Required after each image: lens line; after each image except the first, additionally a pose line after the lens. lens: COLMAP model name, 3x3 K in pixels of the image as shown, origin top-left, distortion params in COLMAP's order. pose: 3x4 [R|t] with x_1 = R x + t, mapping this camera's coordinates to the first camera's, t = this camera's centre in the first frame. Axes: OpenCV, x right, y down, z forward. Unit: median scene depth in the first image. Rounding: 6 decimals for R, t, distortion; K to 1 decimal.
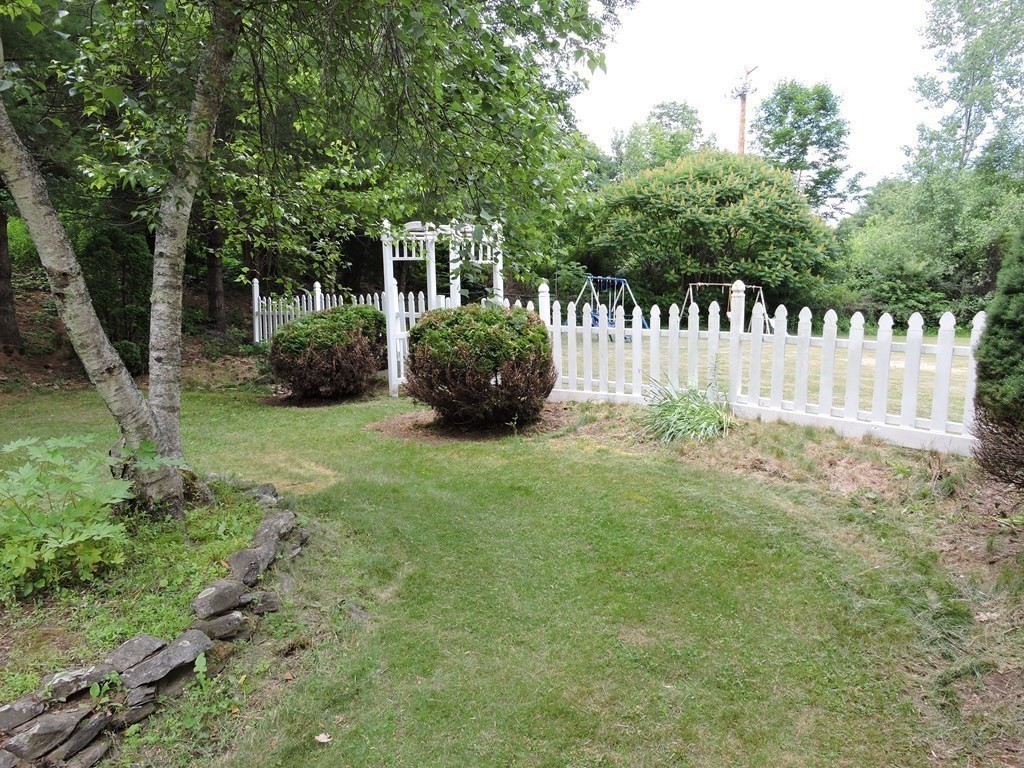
lens RADIAL K [[728.1, 0, 512.3], [0, 728.1, 383.1], [0, 0, 1]] dist [0.000810, 0.003759]
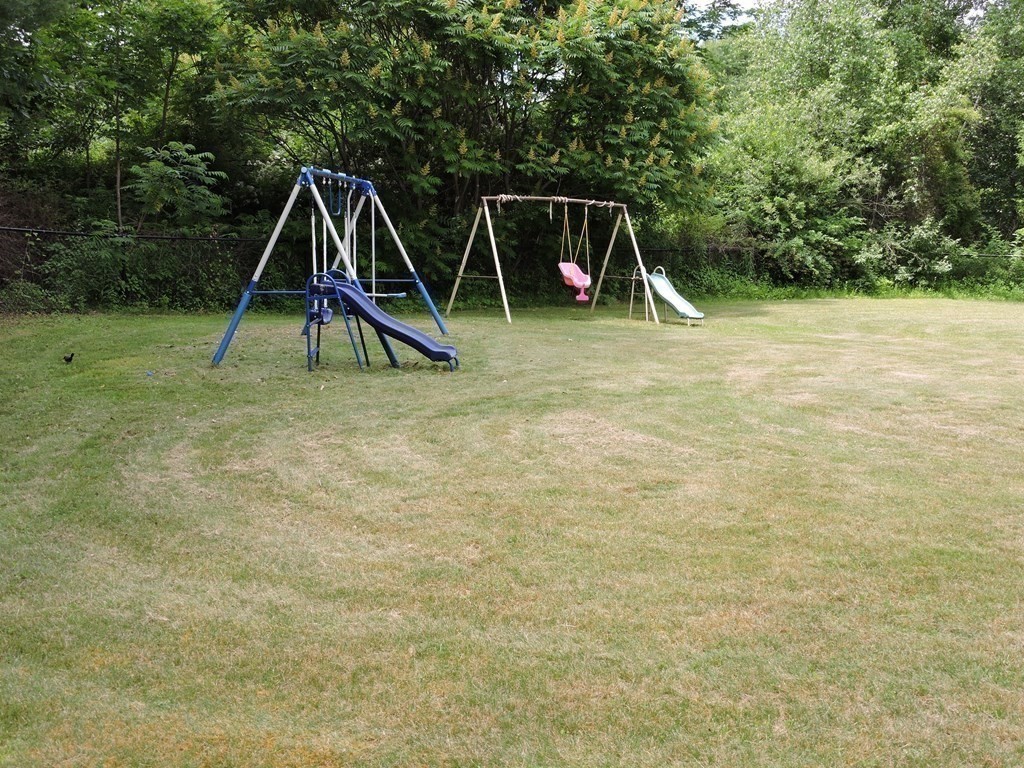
lens RADIAL K [[1176.2, 0, 511.8], [0, 1176.2, 384.4], [0, 0, 1]] dist [-0.021288, 0.000000]
pose [[0.900175, -0.068549, 0.430099, -0.034610], [0.064694, 0.997626, 0.023599, -0.042817], [-0.430696, 0.006581, 0.902473, 0.374760]]
